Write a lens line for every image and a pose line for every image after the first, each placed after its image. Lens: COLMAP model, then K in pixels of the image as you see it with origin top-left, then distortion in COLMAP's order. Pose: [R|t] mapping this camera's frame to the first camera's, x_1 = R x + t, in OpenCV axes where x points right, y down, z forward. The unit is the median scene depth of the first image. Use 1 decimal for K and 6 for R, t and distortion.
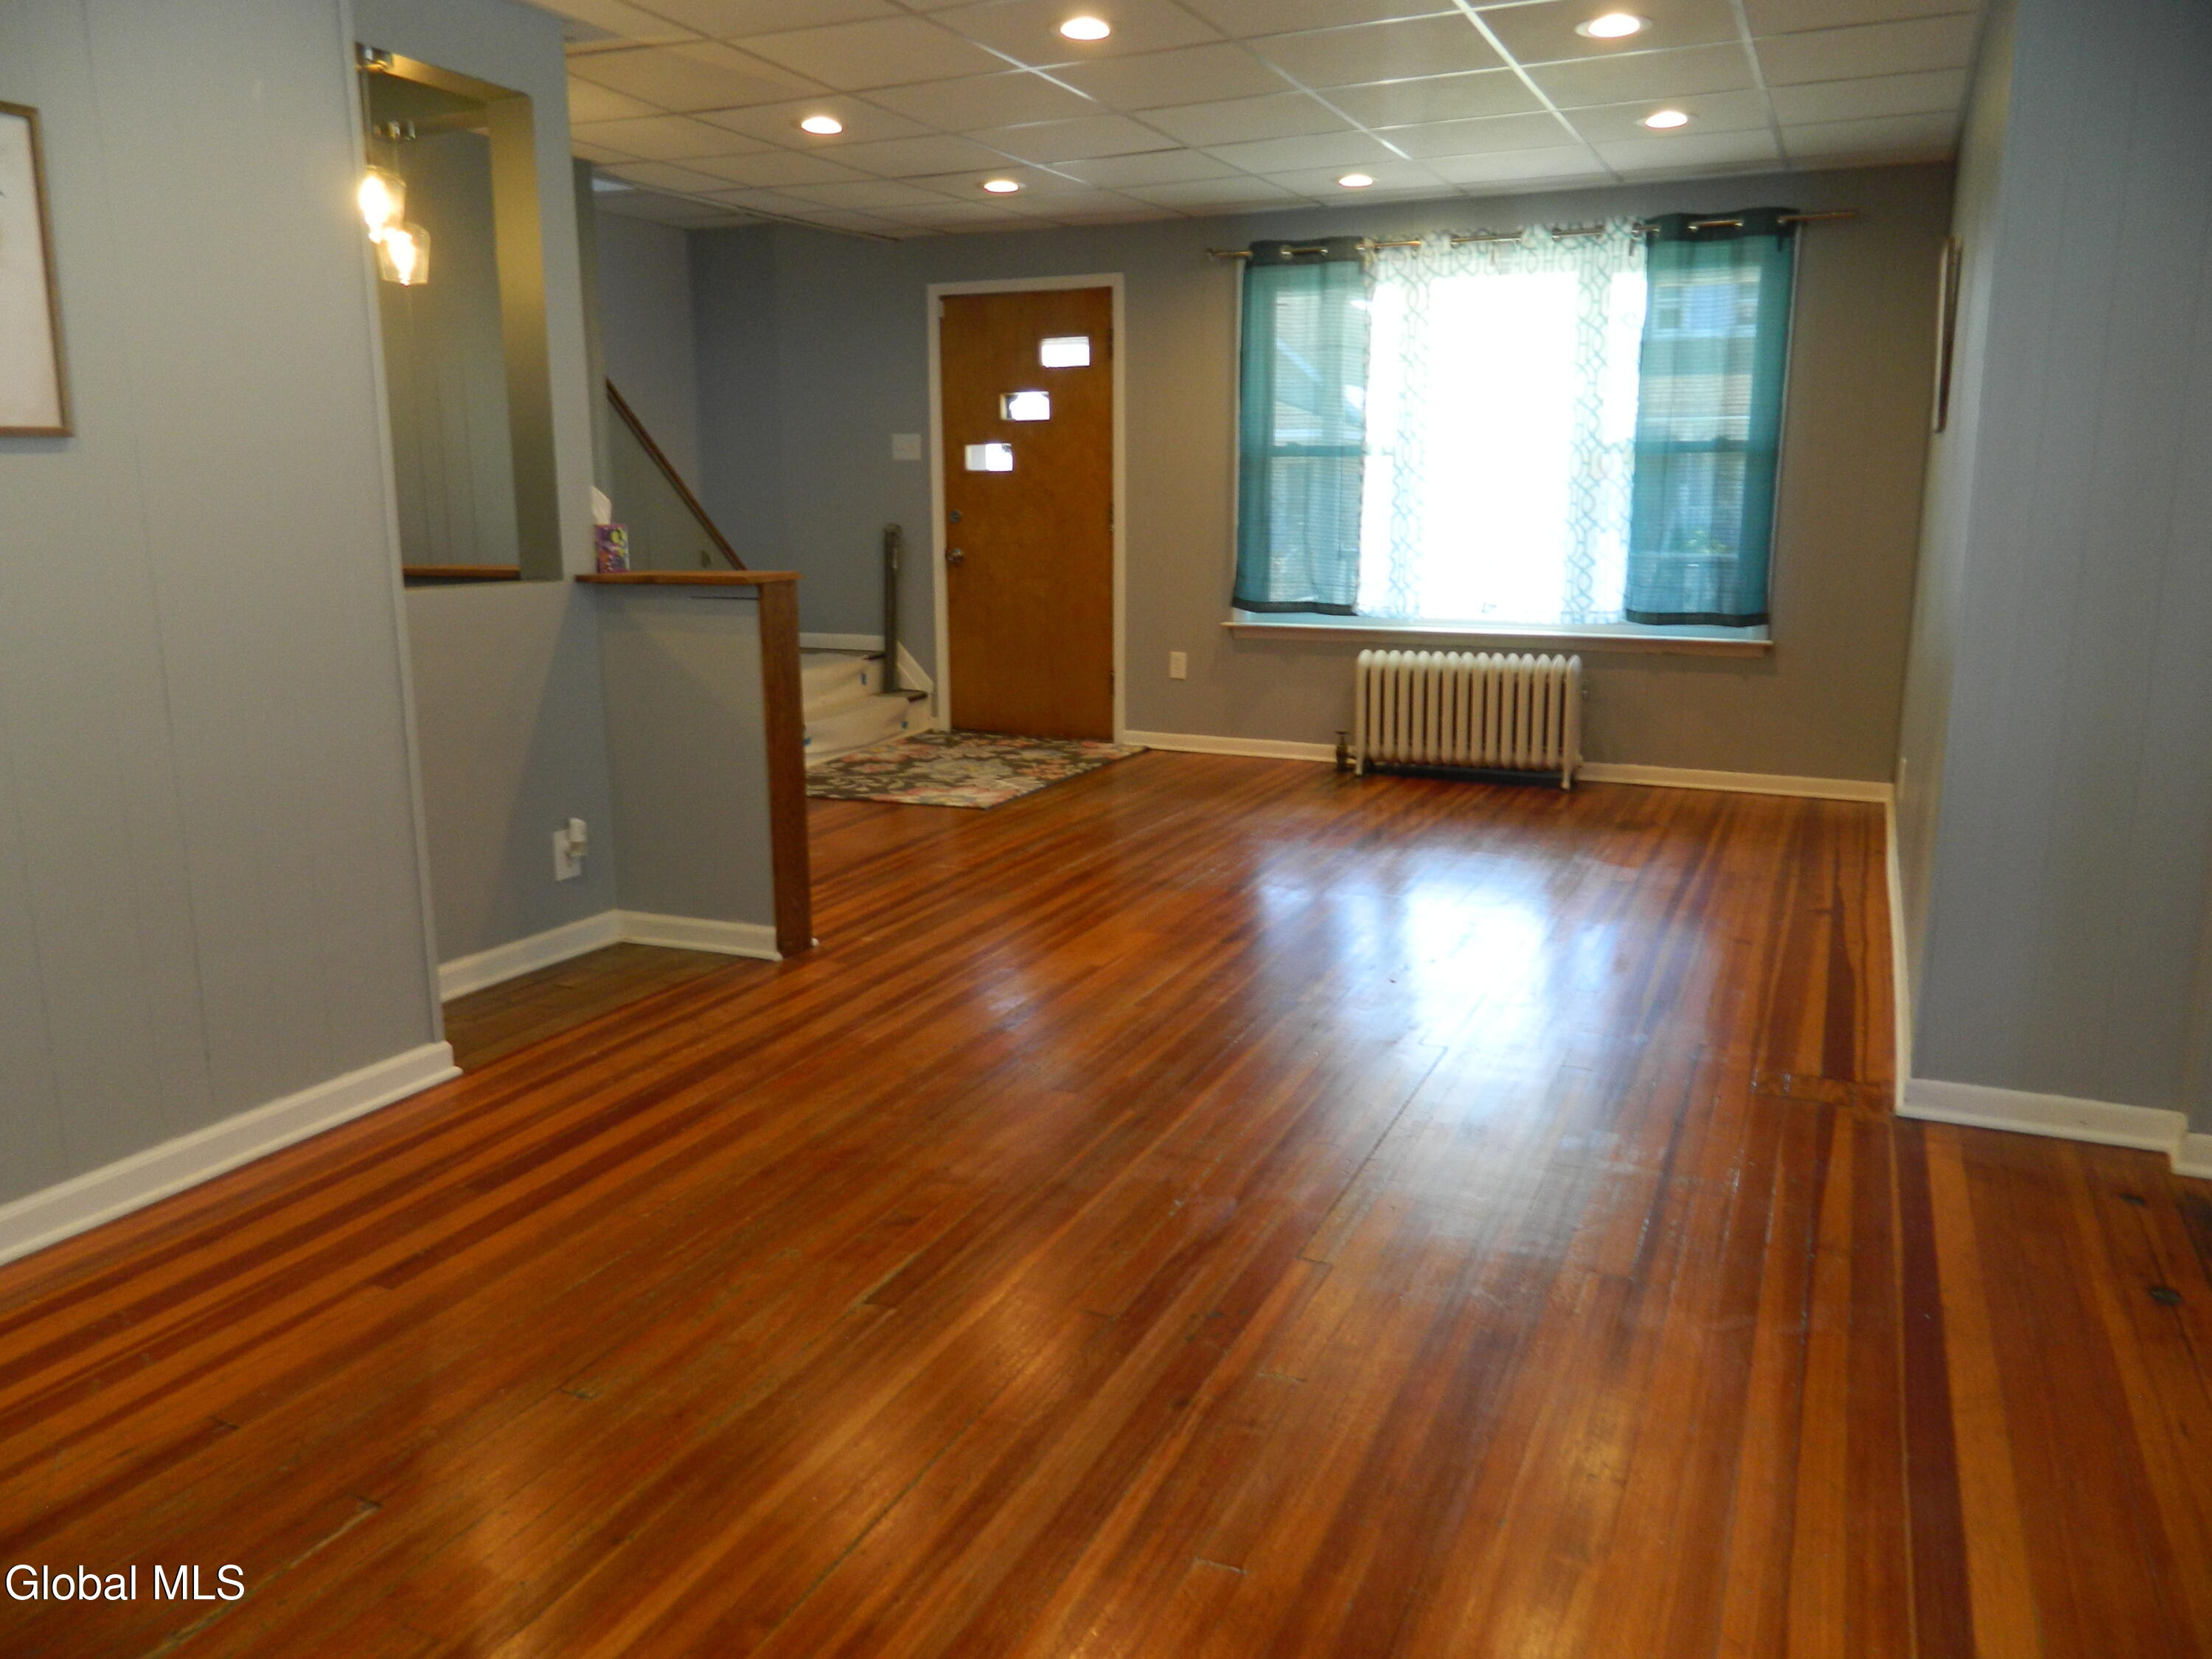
lens RADIAL K [[1636.8, 0, 1086.8], [0, 1636.8, 818.9], [0, 0, 1]] dist [0.012794, -0.006127]
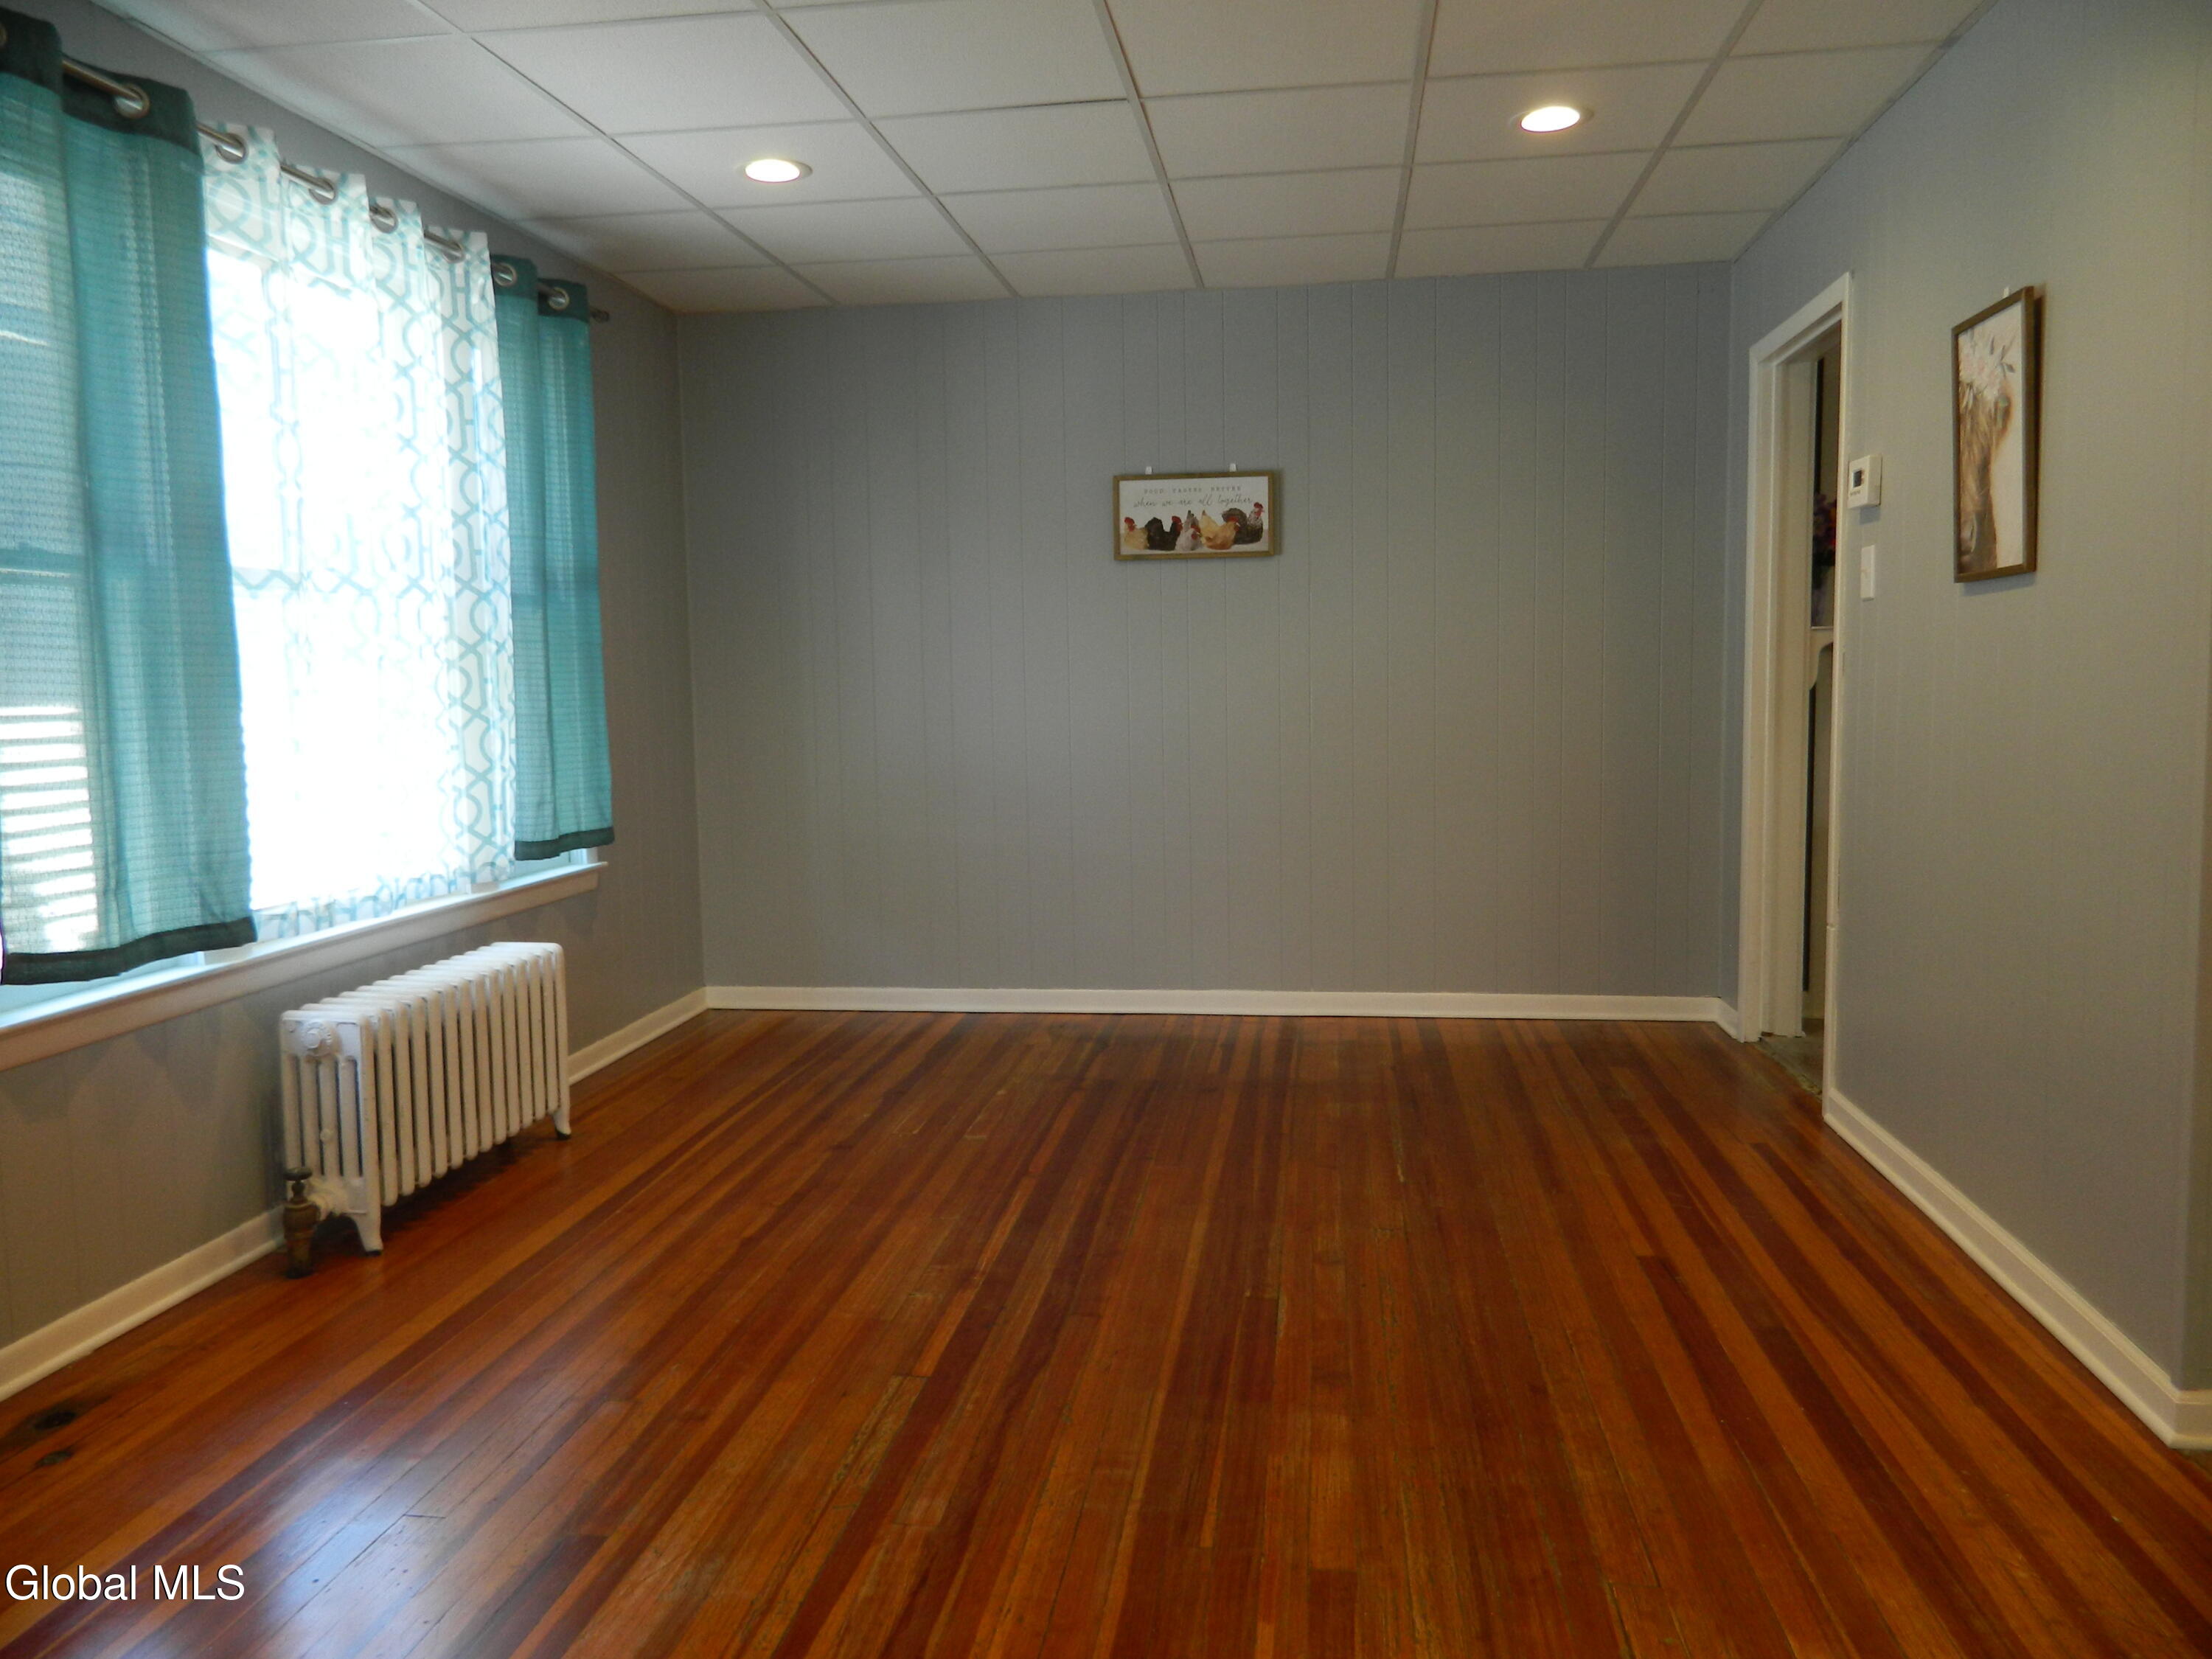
lens RADIAL K [[1636.8, 0, 1097.4], [0, 1636.8, 809.8], [0, 0, 1]] dist [0.012794, -0.006127]
pose [[-0.956082, 0.045361, -0.289569, 0.234305], [-0.037679, 0.960733, 0.274903, -0.272667], [0.290668, 0.273740, -0.916831, 1.423952]]
